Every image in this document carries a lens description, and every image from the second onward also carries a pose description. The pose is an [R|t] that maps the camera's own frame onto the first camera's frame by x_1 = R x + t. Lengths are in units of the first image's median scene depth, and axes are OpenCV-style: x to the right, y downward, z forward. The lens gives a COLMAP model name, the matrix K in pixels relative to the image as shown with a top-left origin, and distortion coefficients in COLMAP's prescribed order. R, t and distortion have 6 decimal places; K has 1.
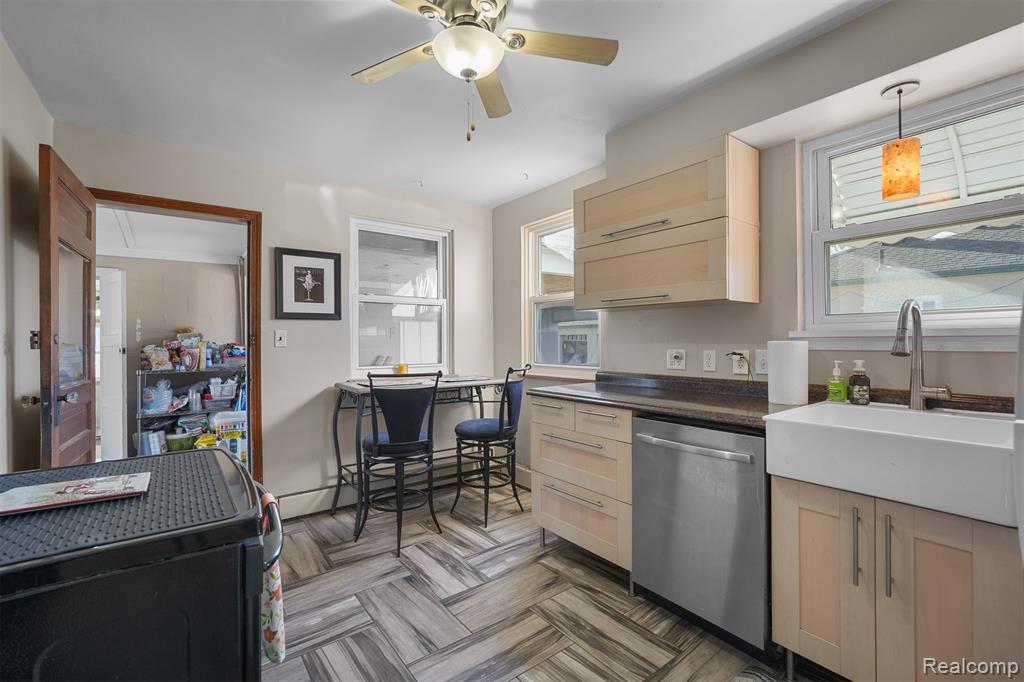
lens RADIAL K [[457.4, 0, 514.0], [0, 457.4, 339.3], [0, 0, 1]] dist [-0.014732, 0.006233]
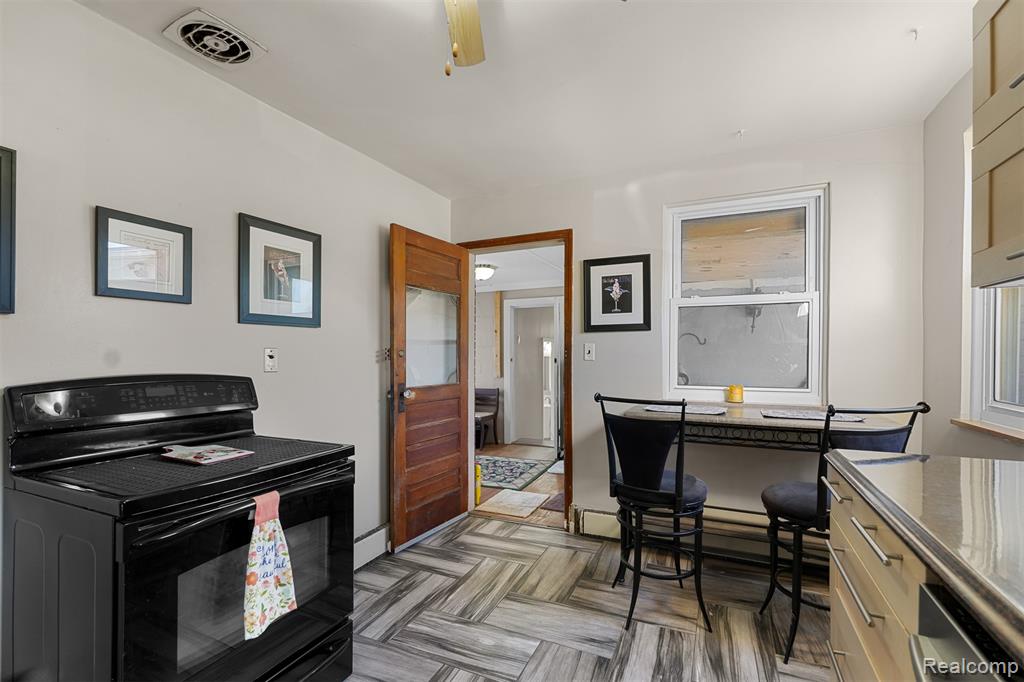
lens RADIAL K [[457.4, 0, 510.7], [0, 457.4, 359.0], [0, 0, 1]] dist [-0.014732, 0.006233]
pose [[0.463239, 0.014619, -0.886113, 0.288402], [0.002422, 0.999839, 0.017762, -0.004097], [0.886230, -0.010374, 0.463129, 0.386895]]
